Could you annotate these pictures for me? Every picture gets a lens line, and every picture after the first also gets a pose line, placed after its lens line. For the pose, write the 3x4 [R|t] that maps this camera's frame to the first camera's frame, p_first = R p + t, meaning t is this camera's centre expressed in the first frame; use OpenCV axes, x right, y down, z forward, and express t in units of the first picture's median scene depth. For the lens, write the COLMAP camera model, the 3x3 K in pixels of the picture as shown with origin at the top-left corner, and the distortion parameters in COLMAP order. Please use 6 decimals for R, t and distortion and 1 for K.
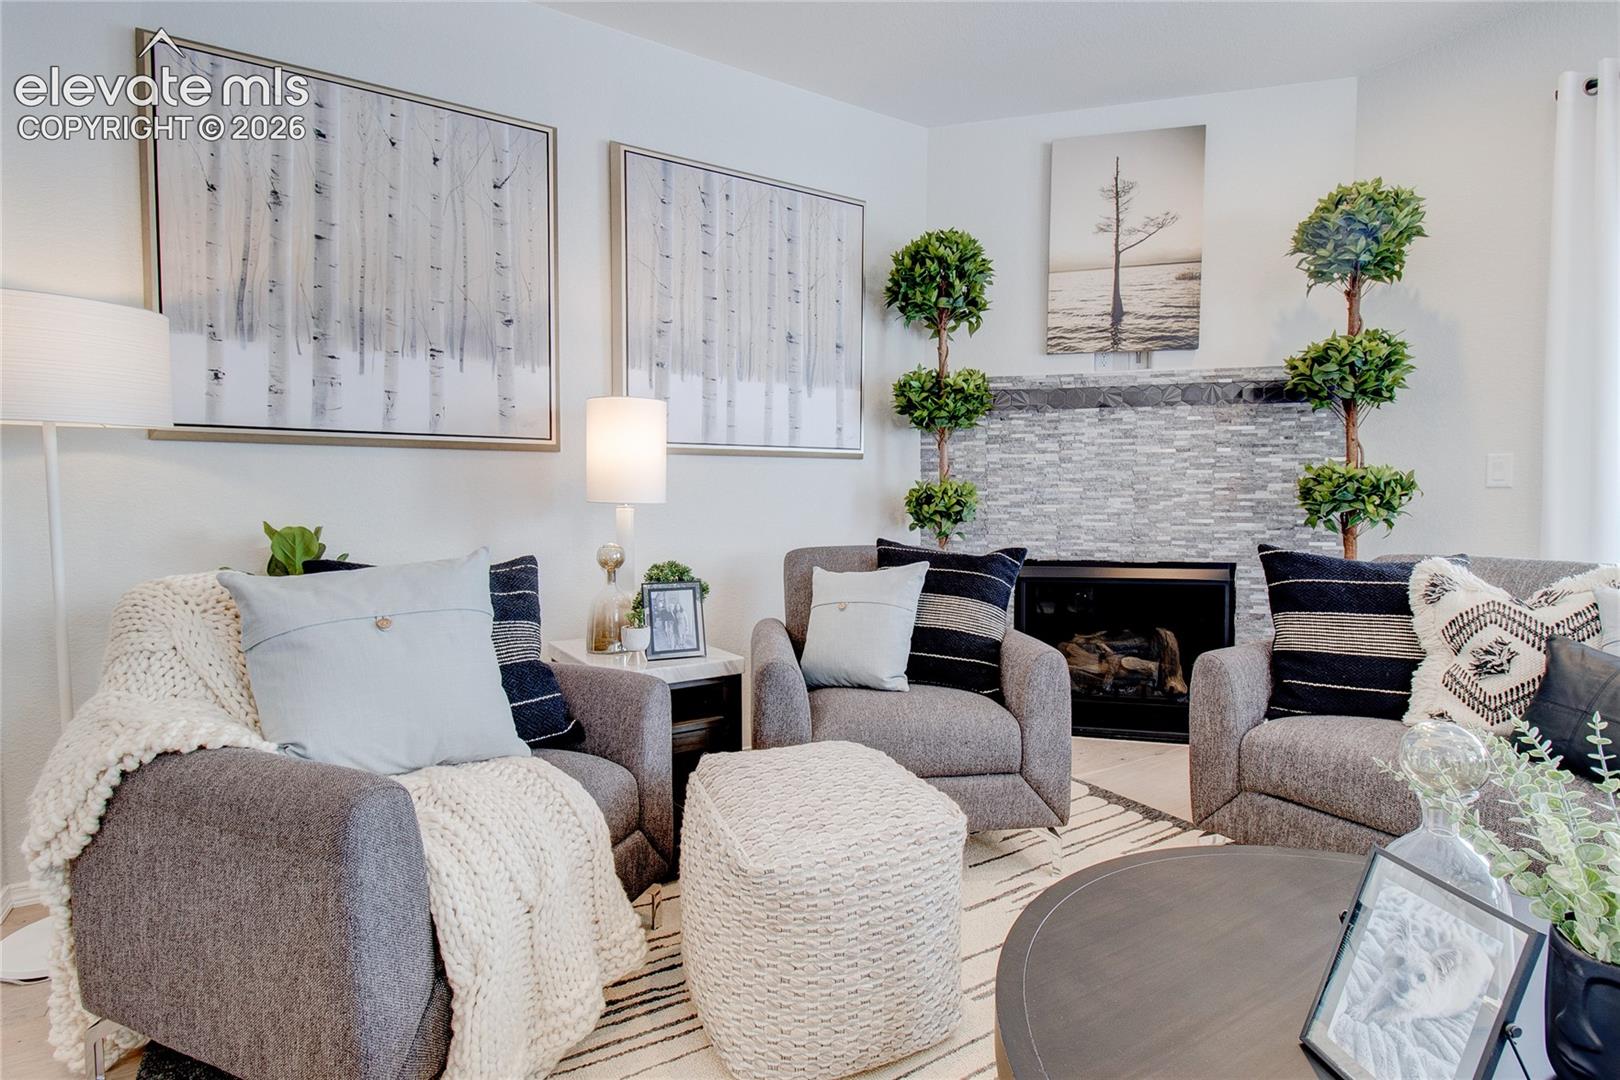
lens RADIAL K [[771.2, 0, 819.2], [0, 771.2, 535.4], [0, 0, 1]] dist [0.002005, -0.000045]
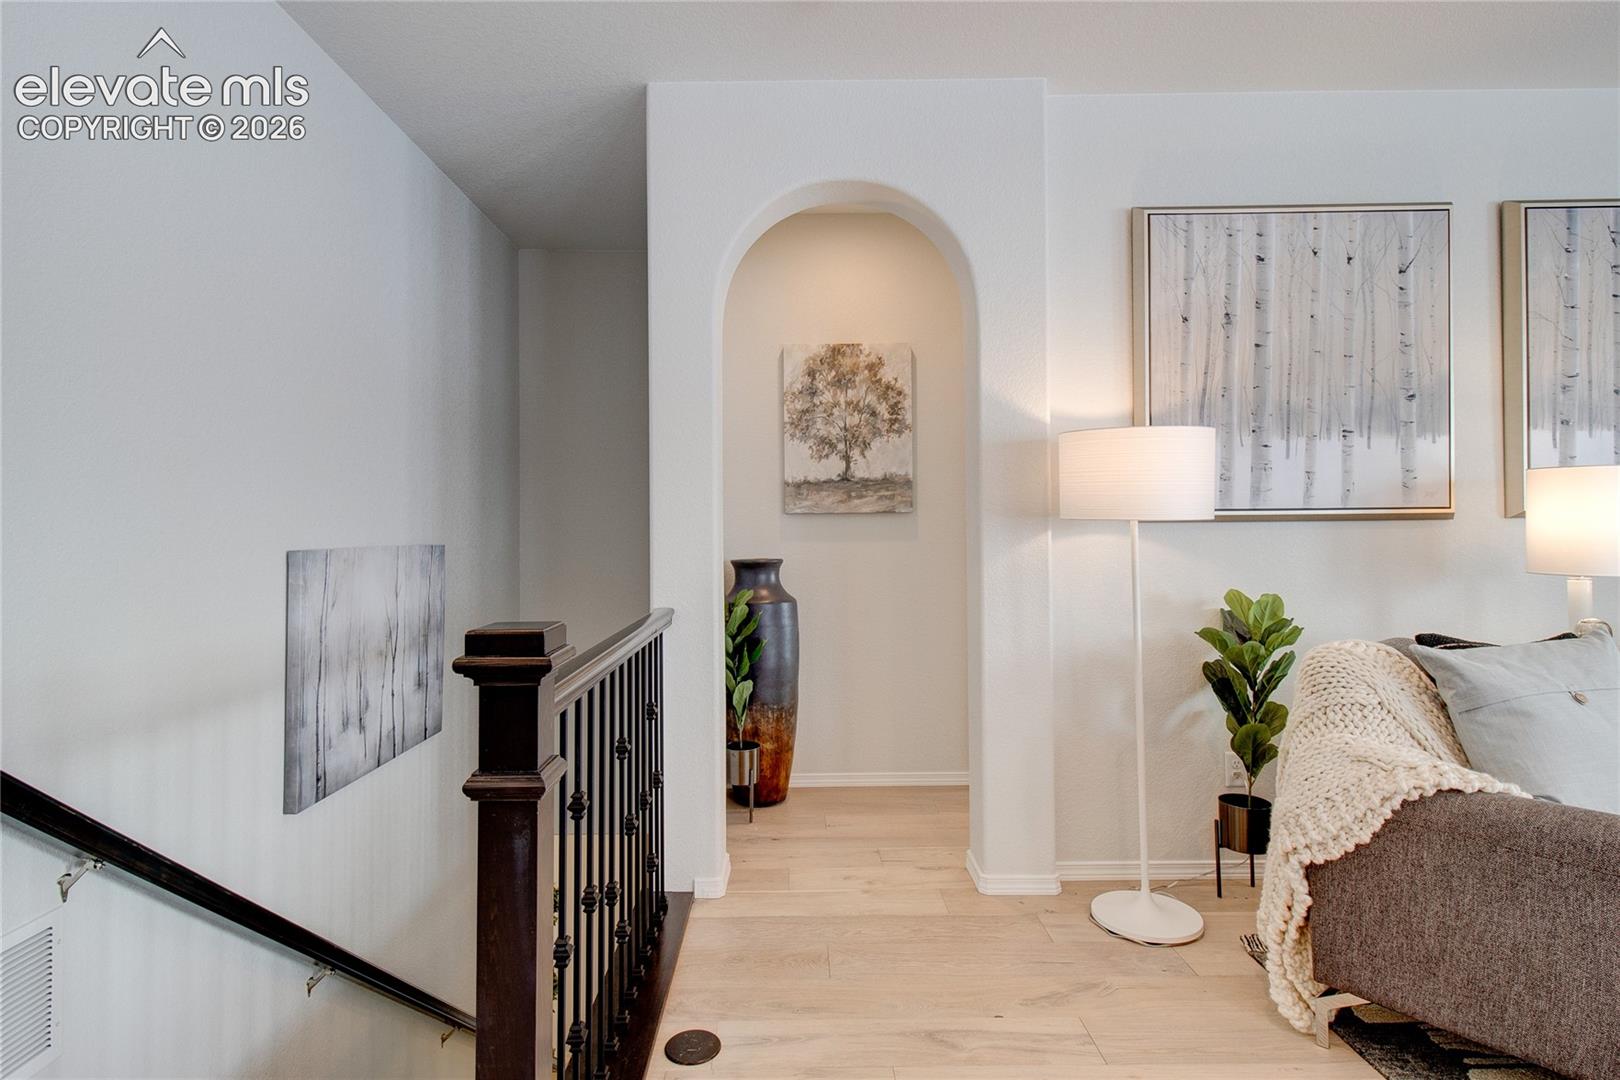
lens RADIAL K [[836.7, 0, 810.4], [0, 836.7, 526.1], [0, 0, 1]] dist [-0.000506, -0.001296]
pose [[0.848179, -0.017766, -0.529412, -0.525035], [-0.013748, 0.998362, -0.055529, -0.032177], [0.529532, 0.054376, 0.846546, -0.388671]]
